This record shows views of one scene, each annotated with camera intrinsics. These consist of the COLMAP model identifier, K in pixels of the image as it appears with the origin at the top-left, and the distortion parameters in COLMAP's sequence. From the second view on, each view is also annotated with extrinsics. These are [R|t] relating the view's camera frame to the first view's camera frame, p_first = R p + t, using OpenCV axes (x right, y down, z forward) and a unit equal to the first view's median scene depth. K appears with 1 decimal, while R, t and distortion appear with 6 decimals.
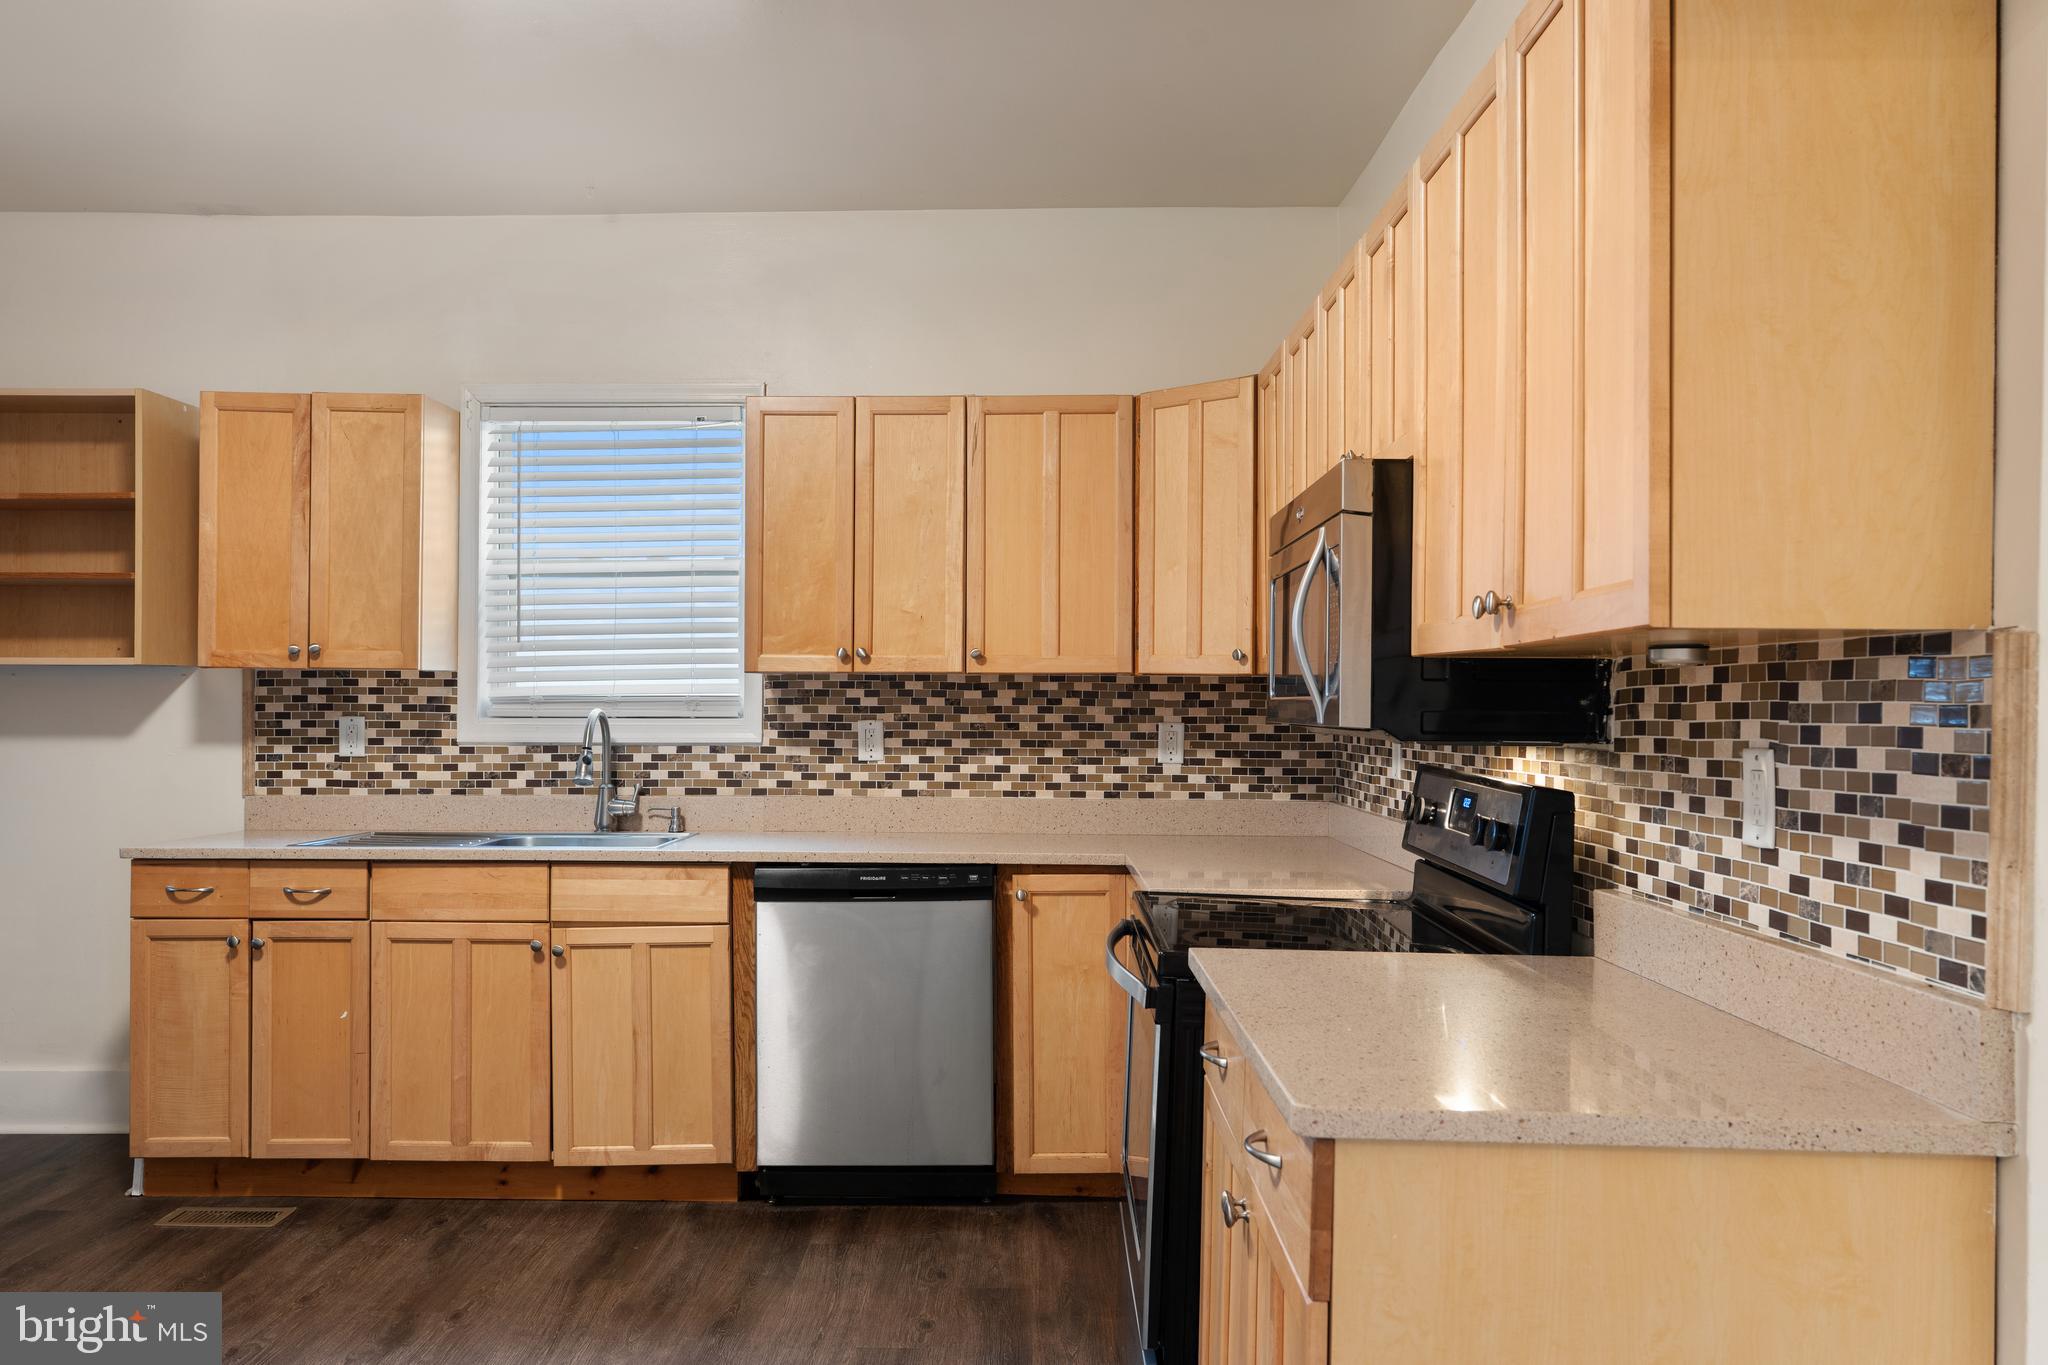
lens RADIAL K [[1524.3, 0, 1015.1], [0, 1524.3, 691.7], [0, 0, 1]] dist [-0.000091, -0.002027]
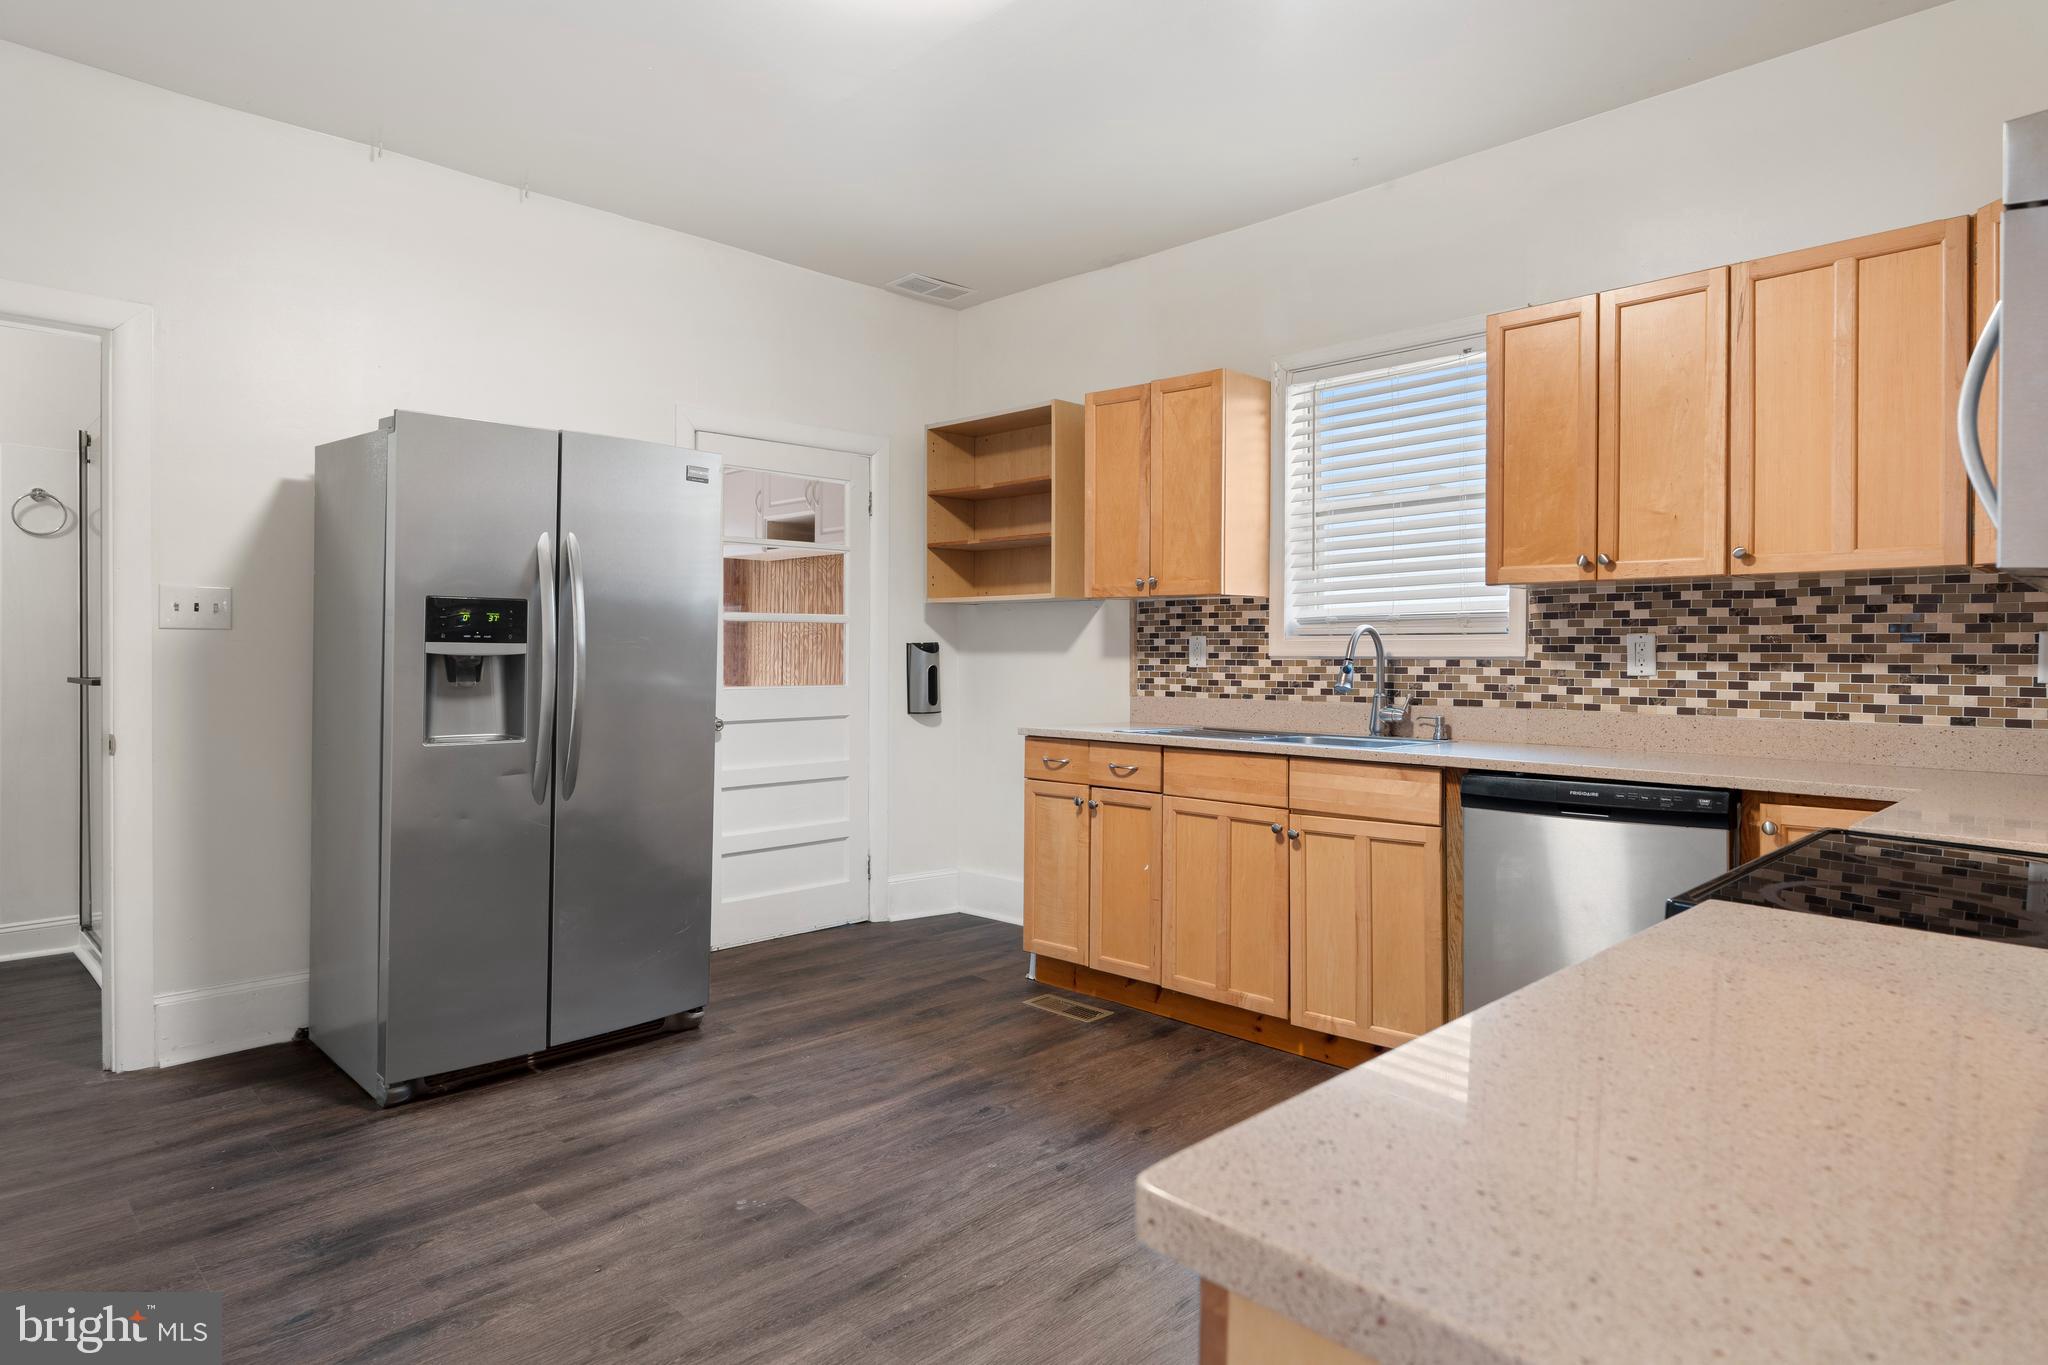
lens RADIAL K [[1158.1, 0, 1027.6], [0, 1158.1, 652.0], [0, 0, 1]] dist [-0.001486, -0.001028]
pose [[0.720093, -0.001476, -0.693876, 0.132143], [0.003274, 0.999994, 0.001271, 0.028306], [0.693870, -0.003187, 0.720094, 0.211834]]
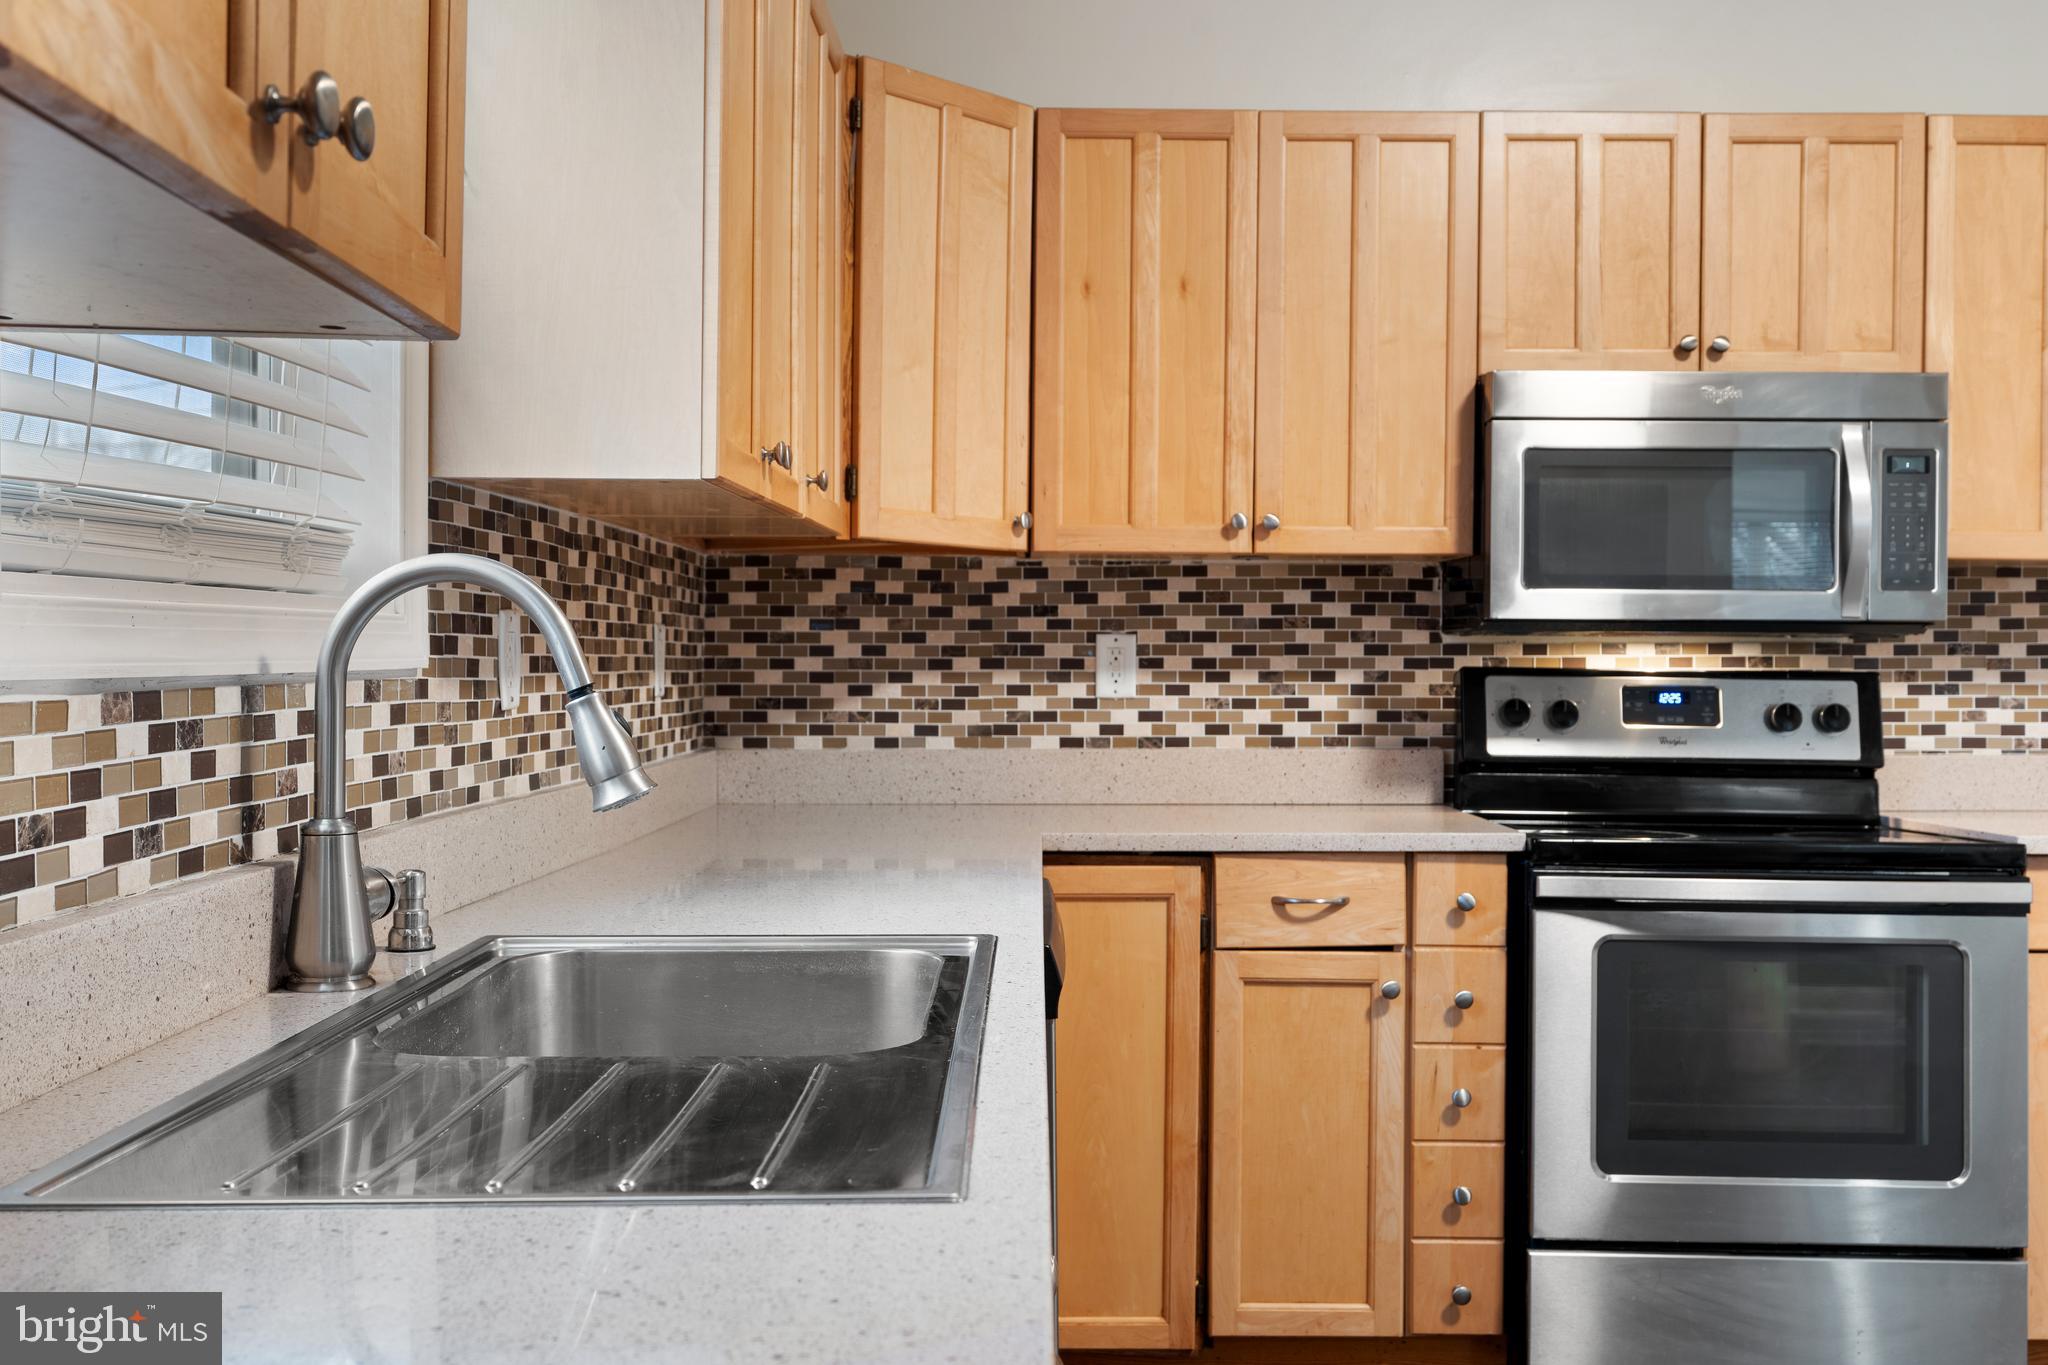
lens RADIAL K [[2031.0, 0, 1025.2], [0, 2031.0, 678.4], [0, 0, 1]] dist [0.011969, 0.000000]
pose [[-0.009999, -0.015928, 0.999823, -0.645744], [-0.013784, 0.999780, 0.015789, 0.026509], [-0.999855, -0.013623, -0.010217, 0.869843]]
